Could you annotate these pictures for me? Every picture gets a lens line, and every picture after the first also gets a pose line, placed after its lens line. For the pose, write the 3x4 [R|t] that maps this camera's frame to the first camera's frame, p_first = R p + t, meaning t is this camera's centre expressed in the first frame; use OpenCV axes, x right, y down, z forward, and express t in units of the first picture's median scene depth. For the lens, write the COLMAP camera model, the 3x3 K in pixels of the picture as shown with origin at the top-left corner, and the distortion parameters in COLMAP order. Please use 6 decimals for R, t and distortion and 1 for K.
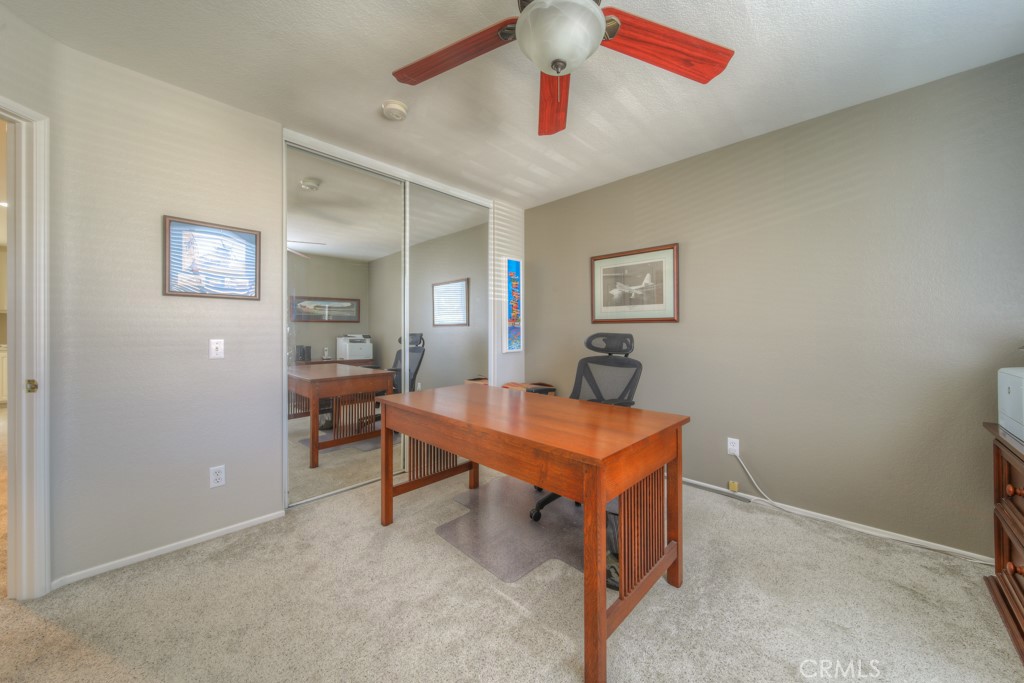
lens RADIAL K [[361.1, 0, 511.4], [0, 361.1, 333.9], [0, 0, 1]] dist [-0.001725, -0.000335]
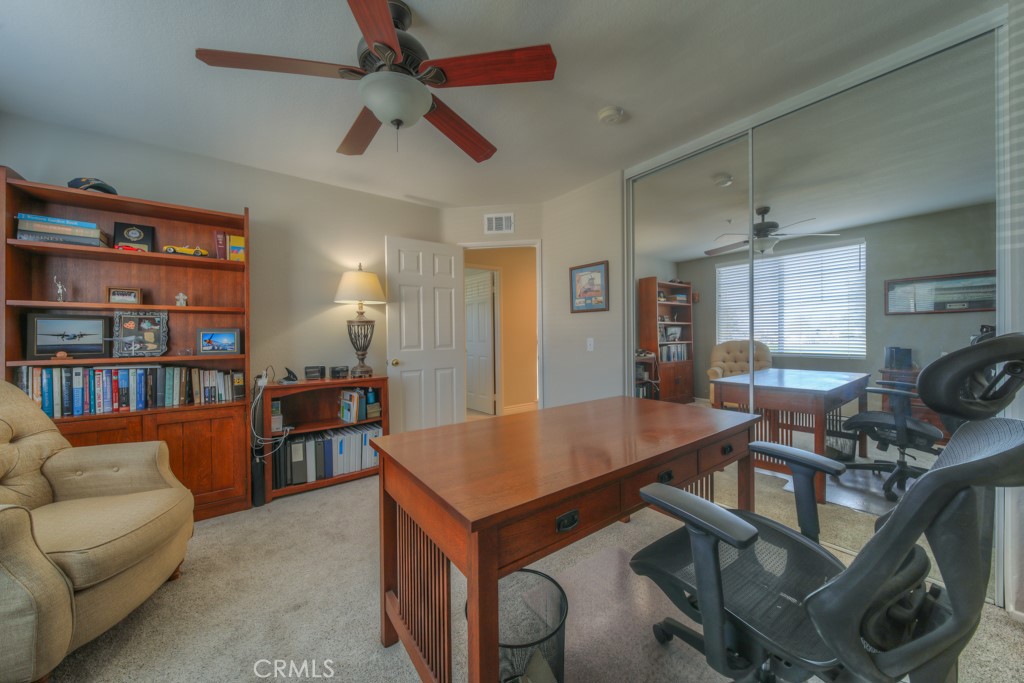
lens RADIAL K [[361.1, 0, 511.2], [0, 361.1, 337.8], [0, 0, 1]] dist [-0.001725, -0.000335]
pose [[-0.162638, 0.013641, -0.986591, 0.668797], [0.008557, 0.999886, 0.012414, -0.009336], [0.986649, -0.006423, -0.162736, 0.804216]]
